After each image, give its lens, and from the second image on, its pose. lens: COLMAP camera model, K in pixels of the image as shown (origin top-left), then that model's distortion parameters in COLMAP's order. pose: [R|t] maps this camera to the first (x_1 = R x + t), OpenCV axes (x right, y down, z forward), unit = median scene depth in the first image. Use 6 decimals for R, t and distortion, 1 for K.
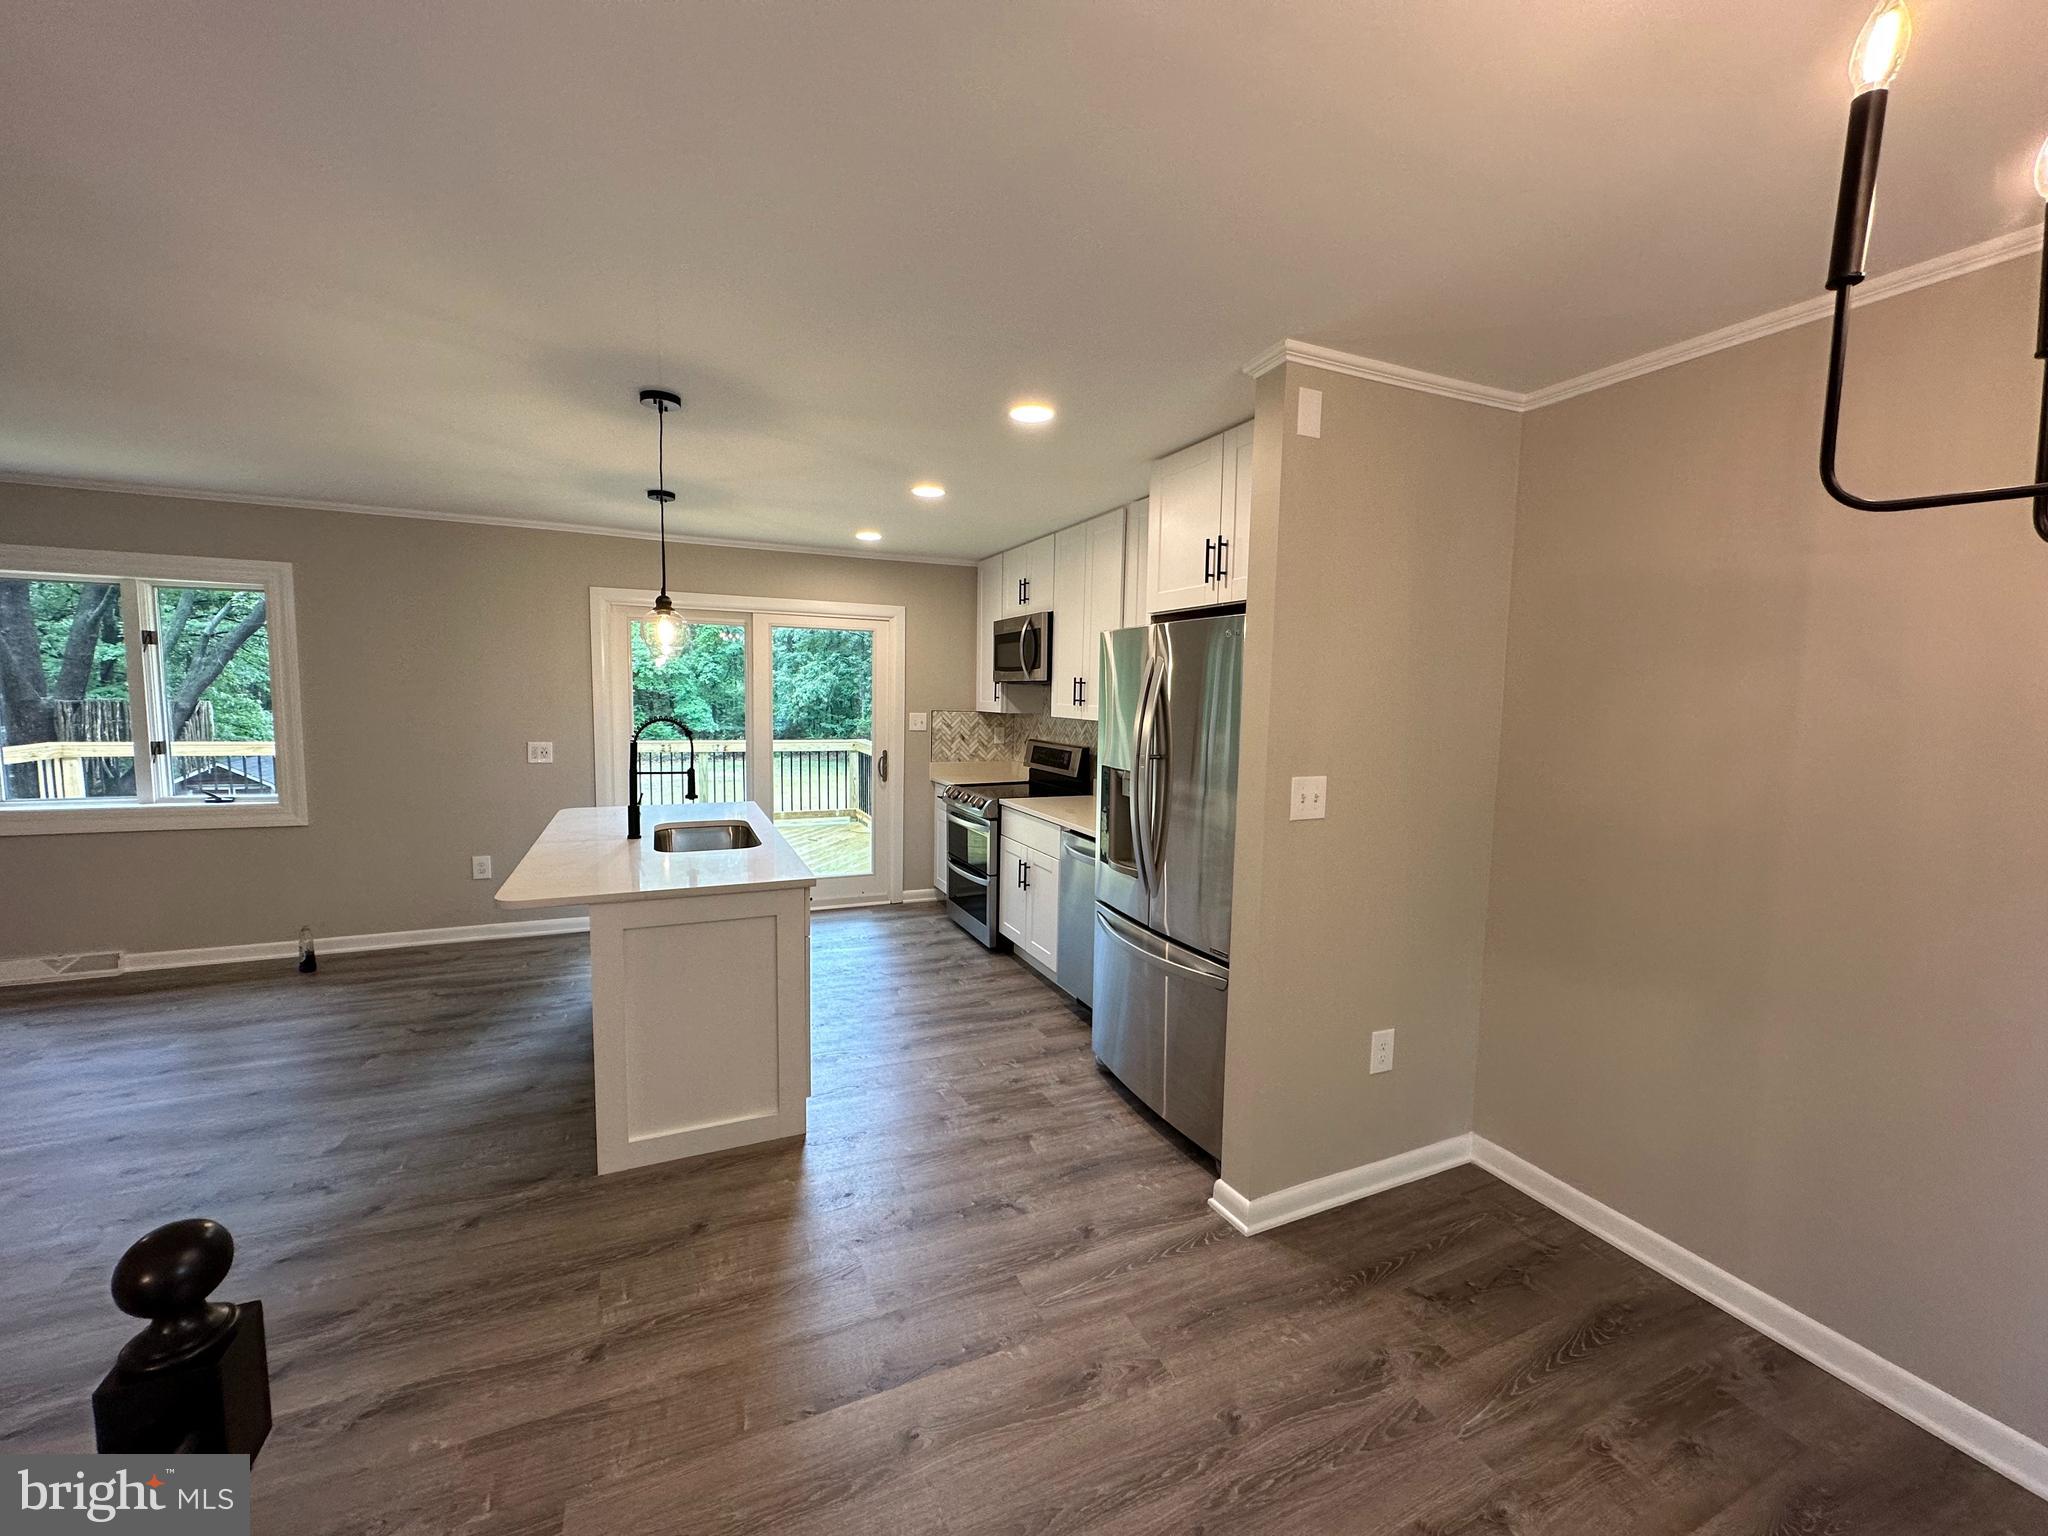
lens RADIAL K [[814.2, 0, 1033.6], [0, 814.2, 769.8], [0, 0, 1]] dist [0.001948, -0.000540]
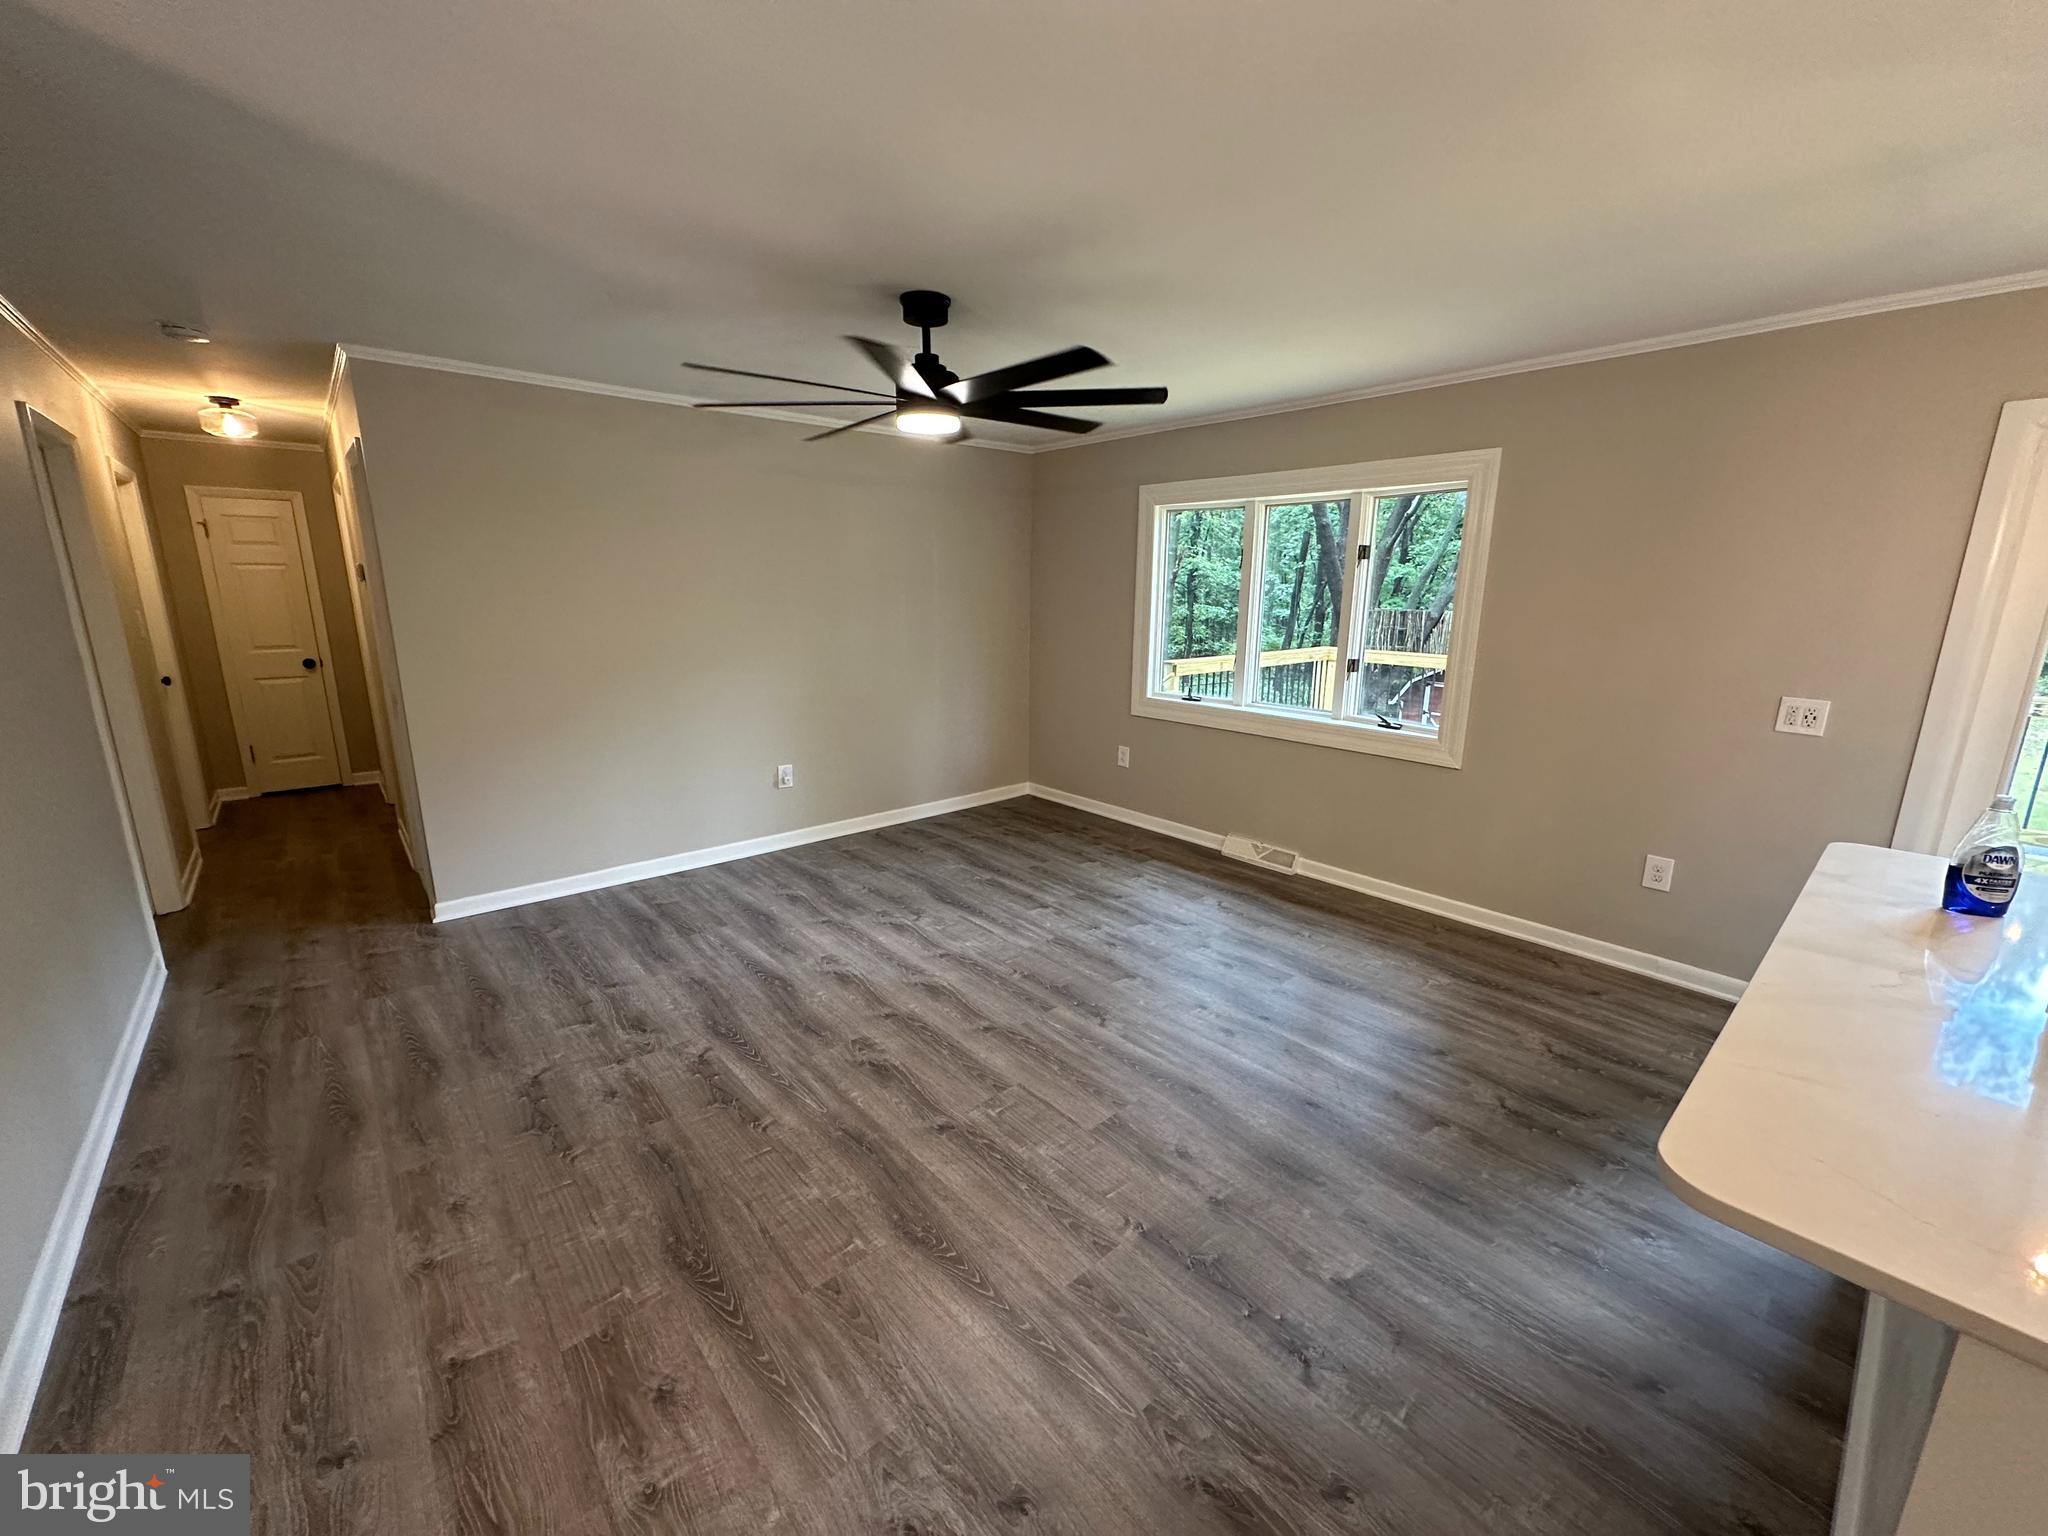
lens RADIAL K [[814.2, 0, 1018.8], [0, 814.2, 762.7], [0, 0, 1]] dist [0.001948, -0.000540]
pose [[0.281650, 0.186745, -0.941169, -0.253916], [-0.091970, 0.981616, 0.167248, -0.043802], [0.955099, 0.039454, 0.293647, 0.357108]]
